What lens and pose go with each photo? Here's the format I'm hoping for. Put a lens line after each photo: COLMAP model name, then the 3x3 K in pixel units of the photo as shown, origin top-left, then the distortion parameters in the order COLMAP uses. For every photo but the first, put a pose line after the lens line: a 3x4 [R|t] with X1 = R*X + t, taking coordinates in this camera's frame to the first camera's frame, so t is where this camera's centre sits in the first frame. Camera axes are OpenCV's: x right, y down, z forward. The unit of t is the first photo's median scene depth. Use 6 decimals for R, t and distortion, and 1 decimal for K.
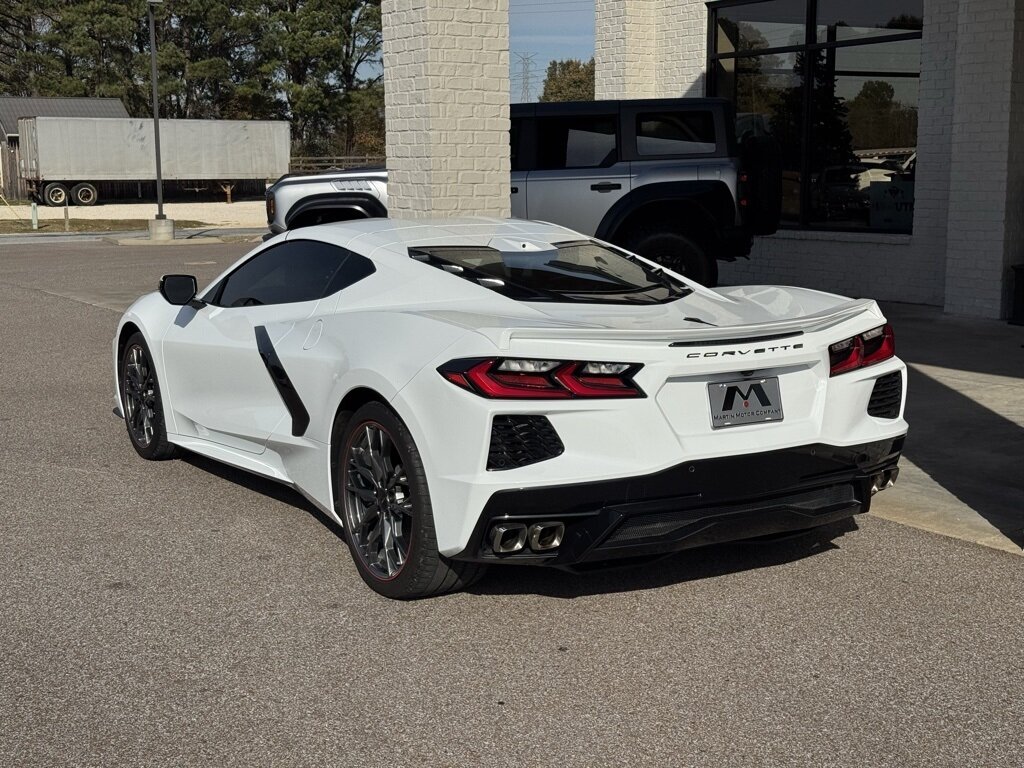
lens RADIAL K [[1423.4, 0, 512.6], [0, 1423.4, 382.6], [0, 0, 1]] dist [0.203332, -0.443921]
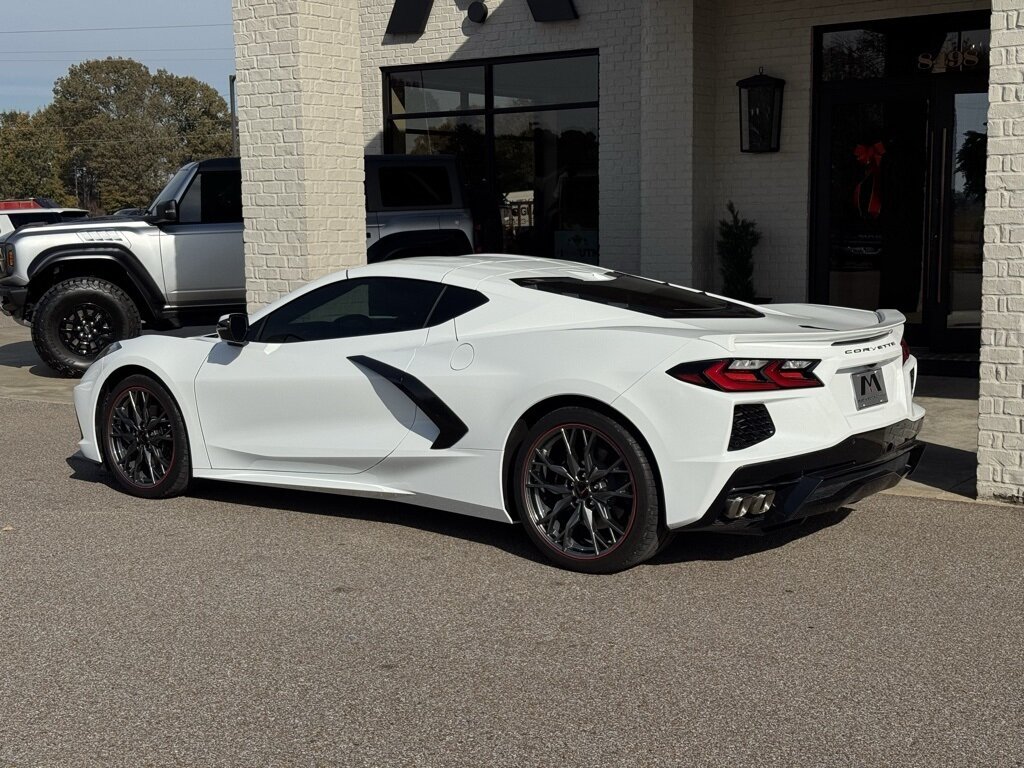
lens RADIAL K [[1423.4, 0, 512.6], [0, 1423.4, 382.6], [0, 0, 1]] dist [0.203332, -0.443921]
pose [[0.929929, -0.048103, 0.364580, -0.451638], [0.062370, 0.997676, -0.027451, 0.018053], [-0.362412, 0.048267, 0.930767, -0.056682]]
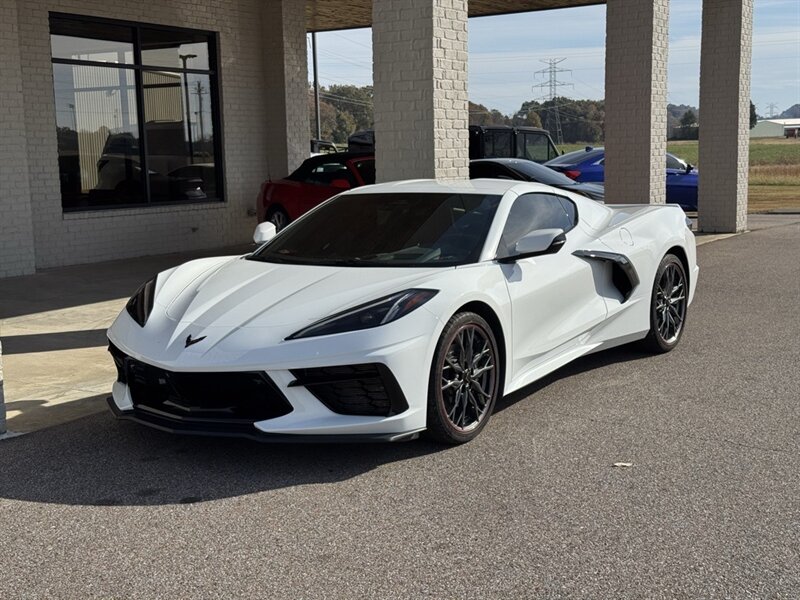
lens RADIAL K [[1108.0, 0, 404.7], [0, 1108.0, 301.8], [0, 0, 1]] dist [0.201928, -0.419635]
pose [[-0.428801, -0.104754, 0.897305, -1.066527], [0.166220, 0.967149, 0.192340, -0.224538], [-0.887976, 0.231625, -0.397302, 1.556210]]
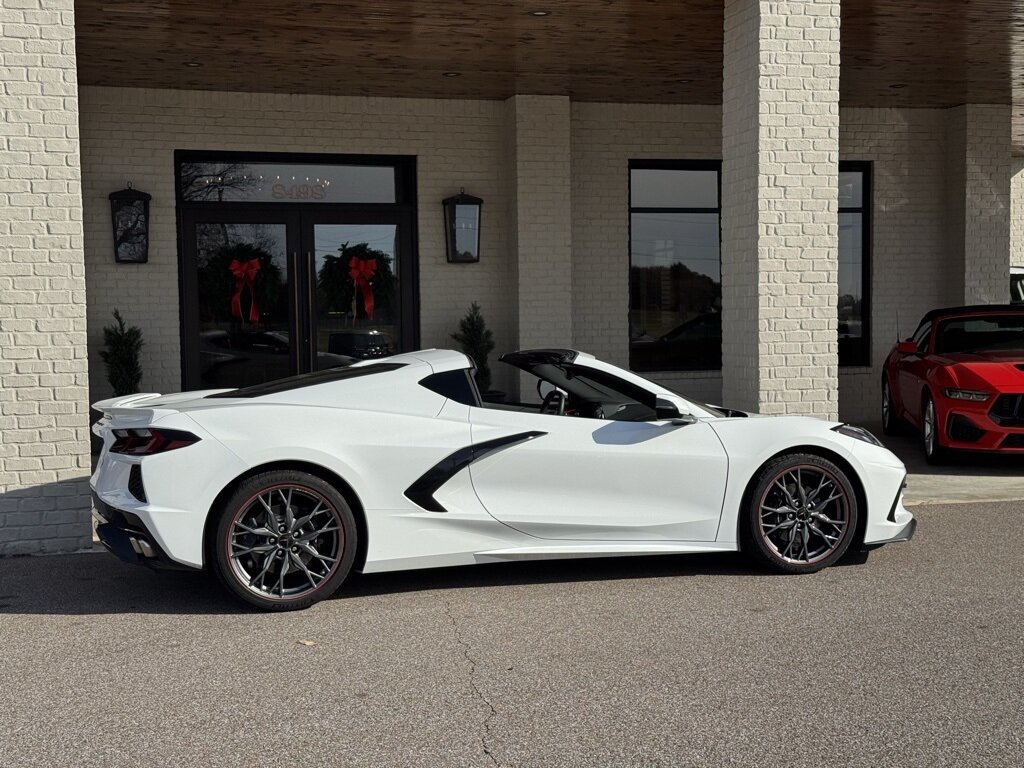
lens RADIAL K [[1428.1, 0, 508.5], [0, 1428.1, 383.0], [0, 0, 1]] dist [0.196540, -0.409657]
pose [[0.292800, -0.041704, 0.955264, -1.327625], [0.160540, 0.987010, -0.006118, -0.077502], [-0.942600, 0.155149, 0.295692, 0.660264]]
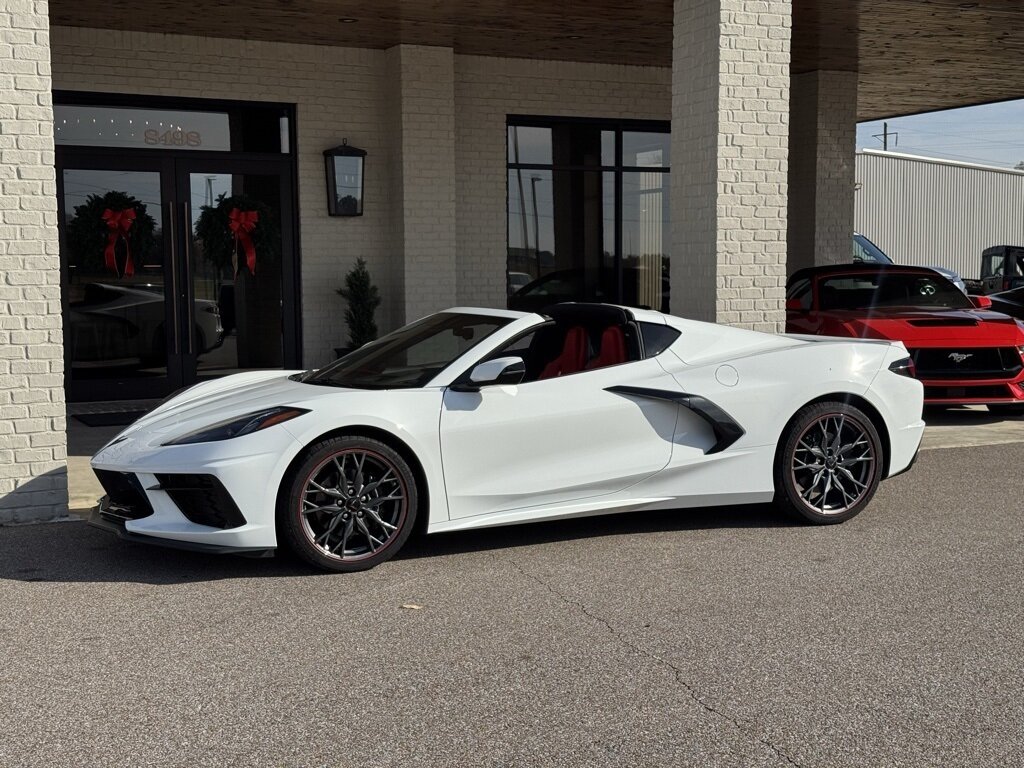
lens RADIAL K [[1427.2, 0, 513.7], [0, 1427.2, 385.7], [0, 0, 1]] dist [0.189164, -0.368447]
pose [[0.111625, -0.074351, 0.990965, -1.363898], [0.161512, 0.985296, 0.055732, -0.119013], [-0.980537, 0.153832, 0.121993, 0.910465]]
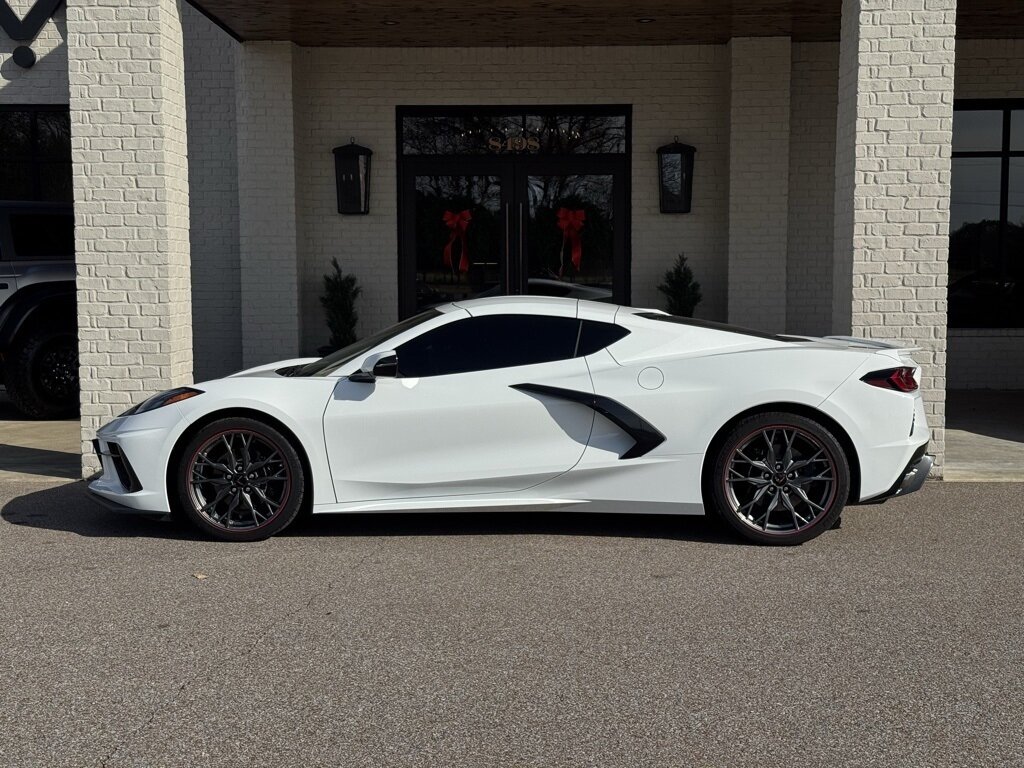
lens RADIAL K [[1423.5, 0, 508.4], [0, 1423.5, 380.5], [0, 0, 1]] dist [0.200216, -0.430661]
pose [[0.565032, -0.058492, 0.822993, -1.152844], [0.126383, 0.991848, -0.016277, -0.023114], [-0.815332, 0.113209, 0.567818, 0.307792]]
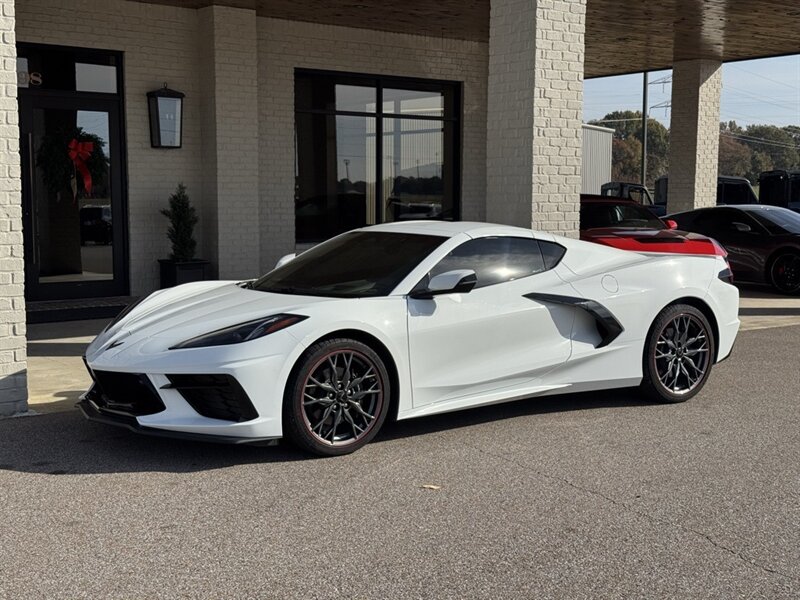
lens RADIAL K [[1111.8, 0, 404.4], [0, 1111.8, 299.0], [0, 0, 1]] dist [0.204325, -0.436050]
pose [[-0.080947, -0.085458, 0.993048, -1.277879], [0.152716, 0.983490, 0.097084, -0.161210], [-0.984949, 0.159513, -0.066560, 1.173291]]
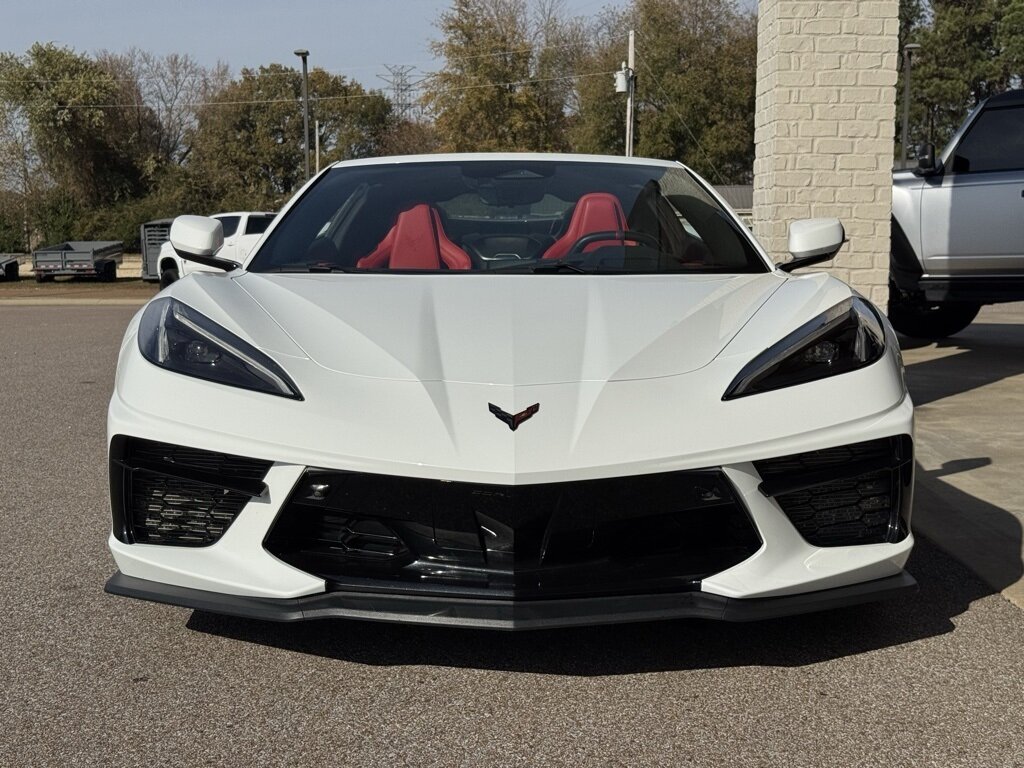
lens RADIAL K [[1422.9, 0, 508.0], [0, 1422.9, 389.0], [0, 0, 1]] dist [0.209093, -0.471851]
pose [[0.837491, 0.067033, -0.542324, 0.390657], [-0.091408, 0.995649, -0.018093, 0.031547], [0.538752, 0.064726, 0.839974, 0.361717]]
